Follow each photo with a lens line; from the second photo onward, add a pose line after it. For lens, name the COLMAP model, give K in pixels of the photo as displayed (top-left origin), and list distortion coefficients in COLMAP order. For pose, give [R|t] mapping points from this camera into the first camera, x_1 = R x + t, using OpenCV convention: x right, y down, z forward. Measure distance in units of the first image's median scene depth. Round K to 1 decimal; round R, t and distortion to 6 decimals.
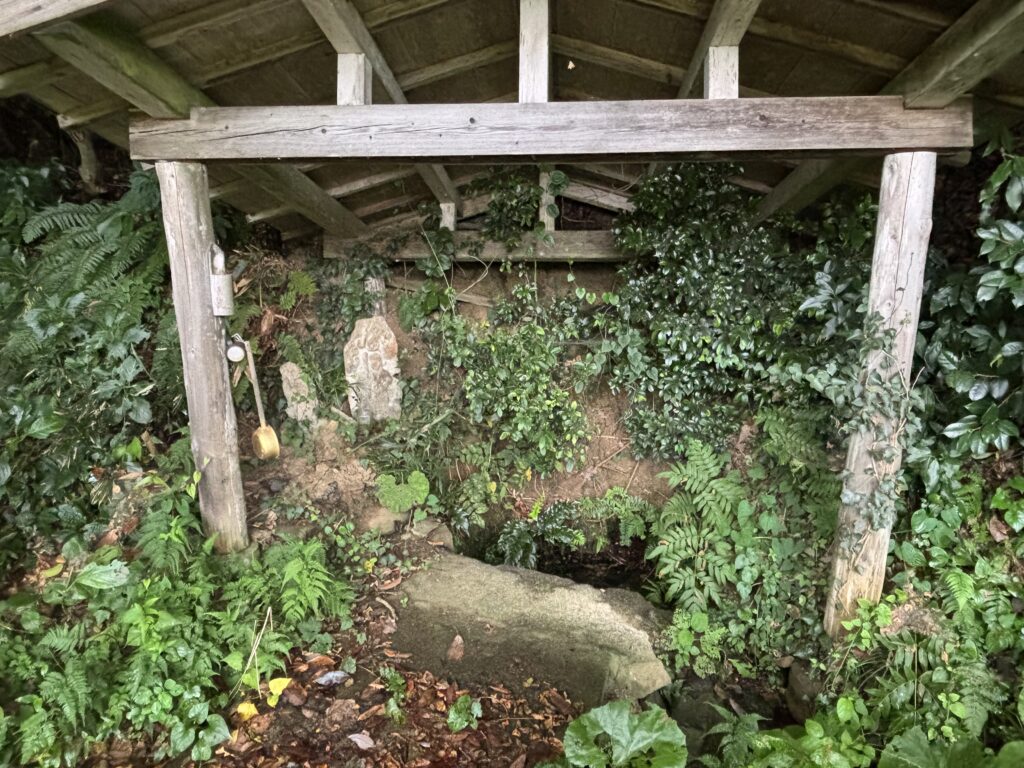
lens RADIAL K [[657.5, 0, 512.0], [0, 657.5, 384.0], [0, 0, 1]] dist [0.056794, -0.074583]
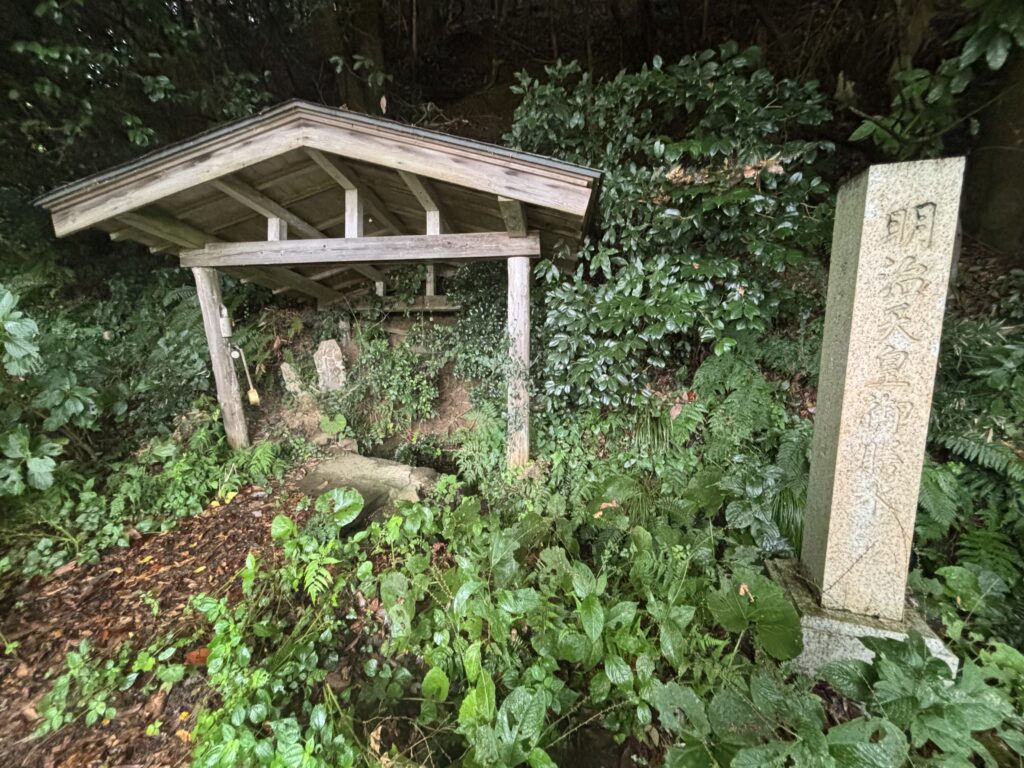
lens RADIAL K [[411.2, 0, 510.9], [0, 411.2, 389.4], [0, 0, 1]] dist [-0.001498, -0.000152]
pose [[0.999256, -0.008188, -0.037694, 0.505672], [0.007927, 0.999944, -0.007072, 0.080286], [0.037749, 0.006768, 0.999264, -0.290465]]
